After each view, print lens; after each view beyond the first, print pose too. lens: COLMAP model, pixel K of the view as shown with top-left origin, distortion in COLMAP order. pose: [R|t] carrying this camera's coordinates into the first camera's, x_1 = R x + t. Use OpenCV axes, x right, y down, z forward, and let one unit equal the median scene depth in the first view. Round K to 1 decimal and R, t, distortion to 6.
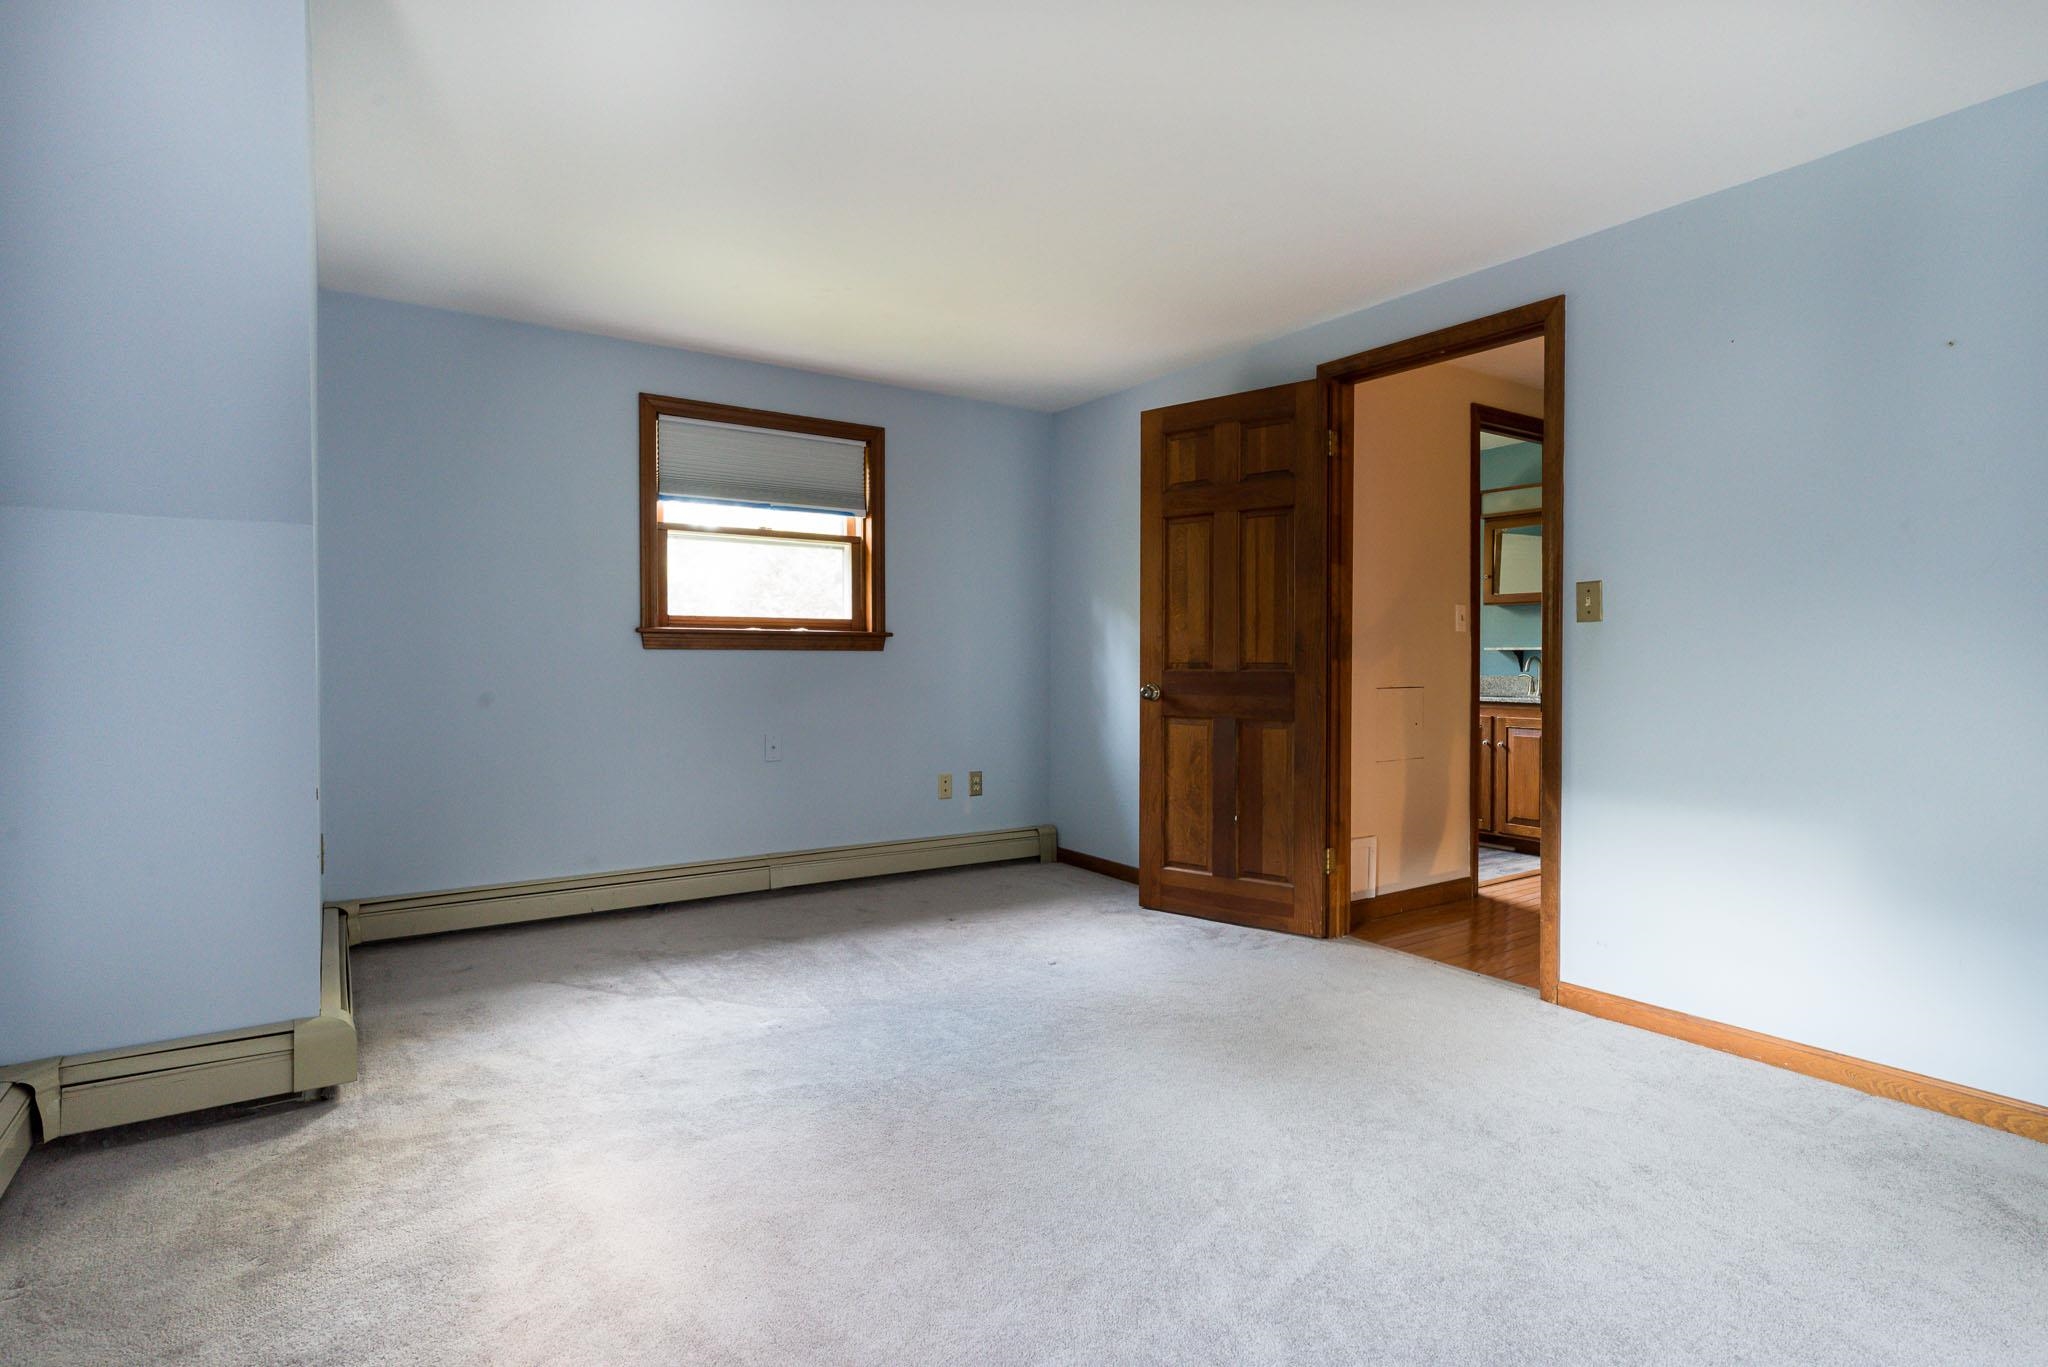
lens RADIAL K [[1034.7, 0, 1027.2], [0, 1034.7, 666.3], [0, 0, 1]] dist [0.000402, -0.000071]
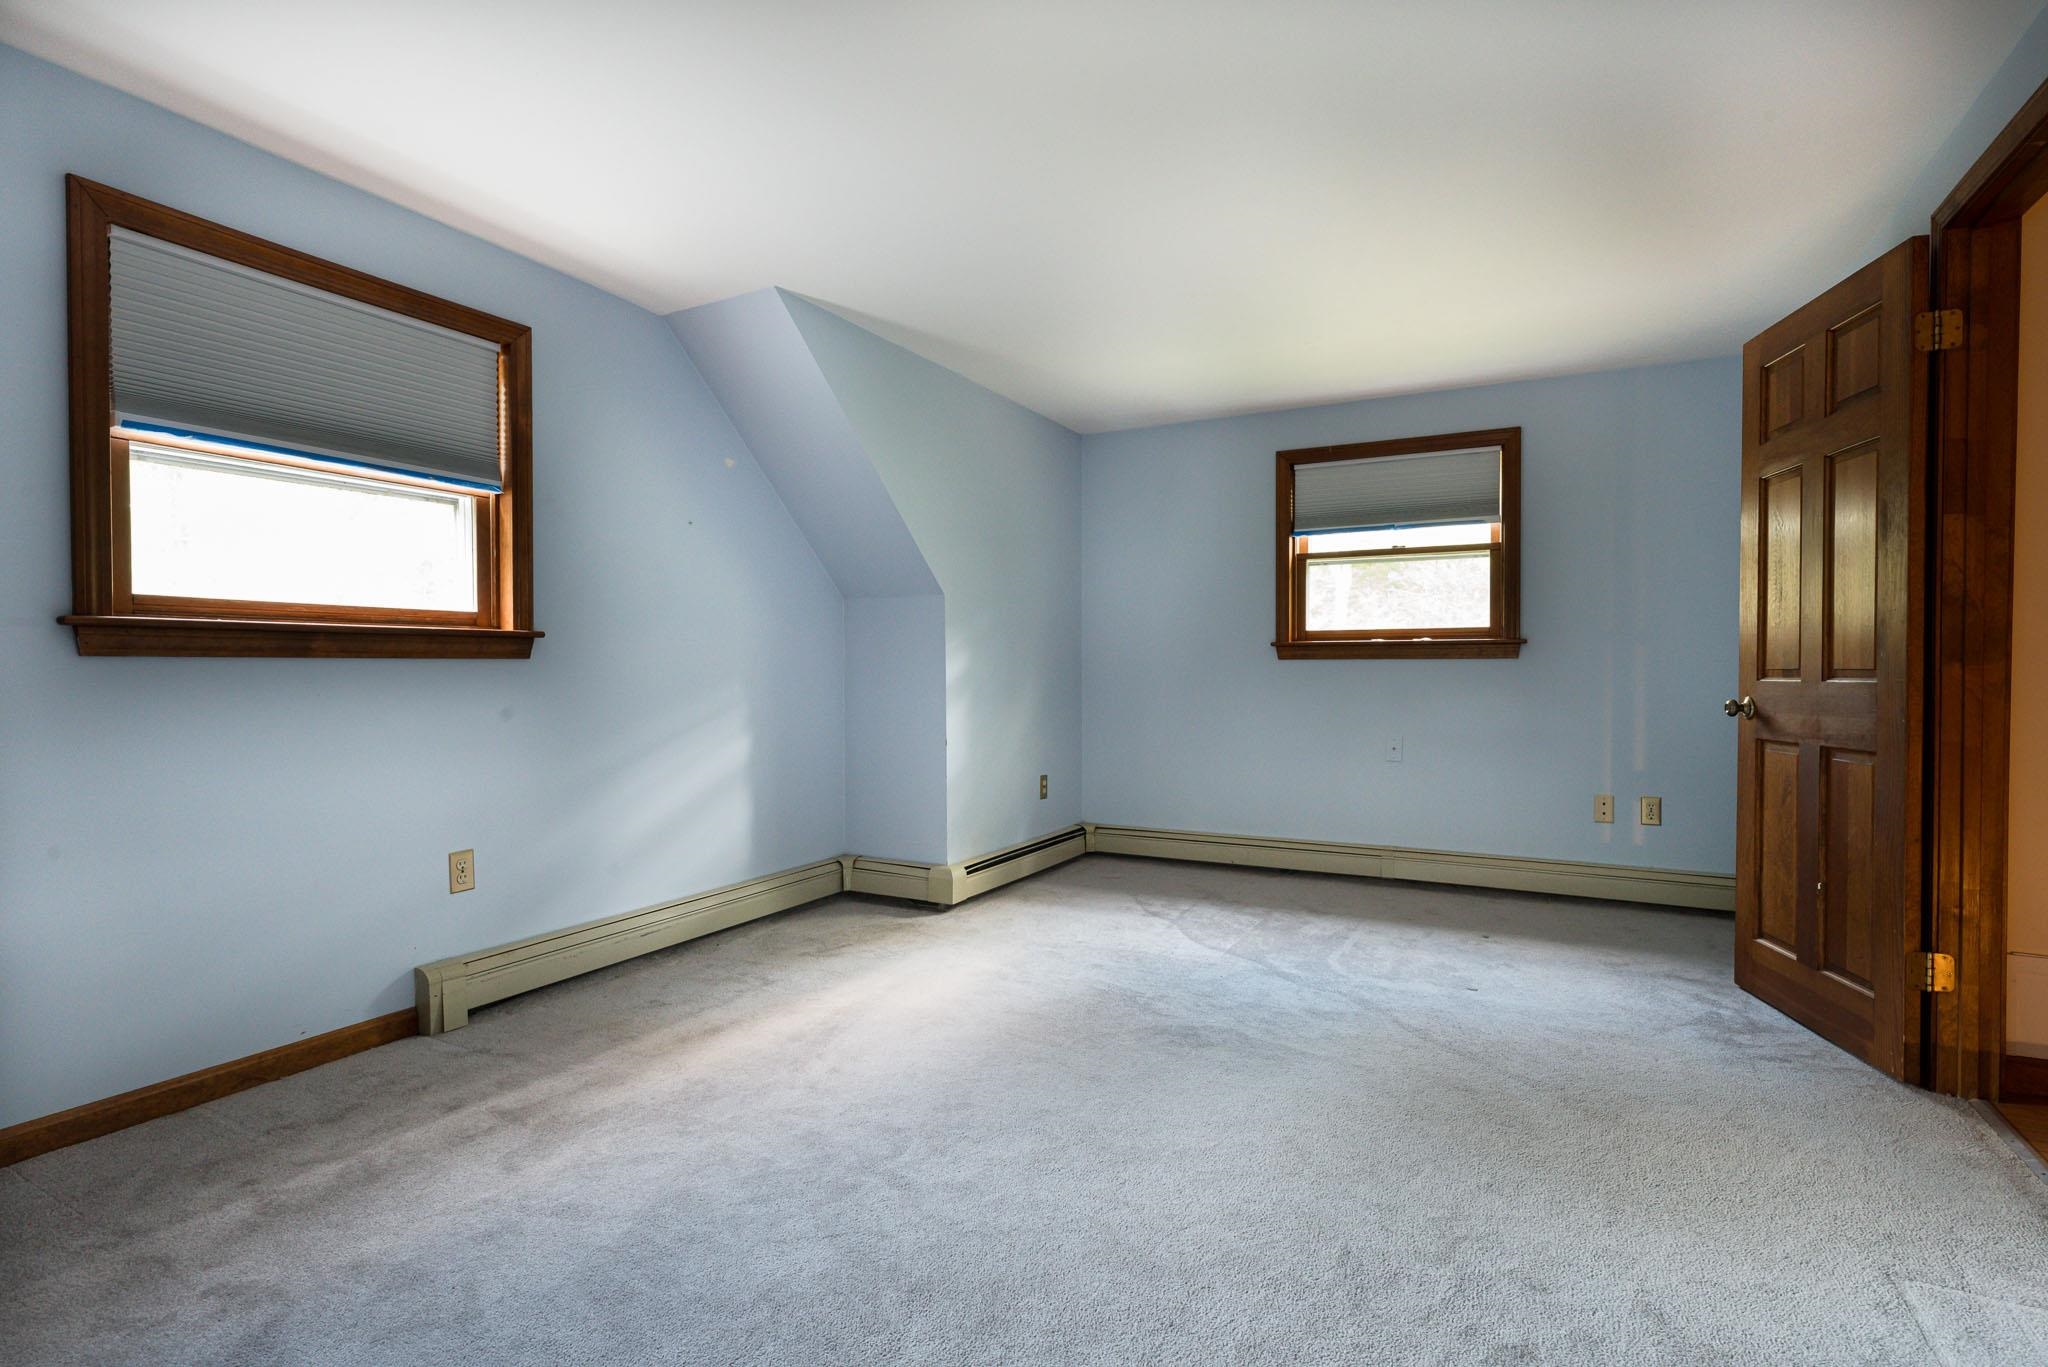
lens RADIAL K [[1018.7, 0, 1040.9], [0, 1018.7, 683.3], [0, 0, 1]] dist [0.002708, 0.000953]
pose [[0.459788, 0.008891, -0.887984, 0.555733], [-0.004335, 0.999960, 0.007768, 0.003144], [0.888018, 0.000278, 0.459809, 0.188026]]
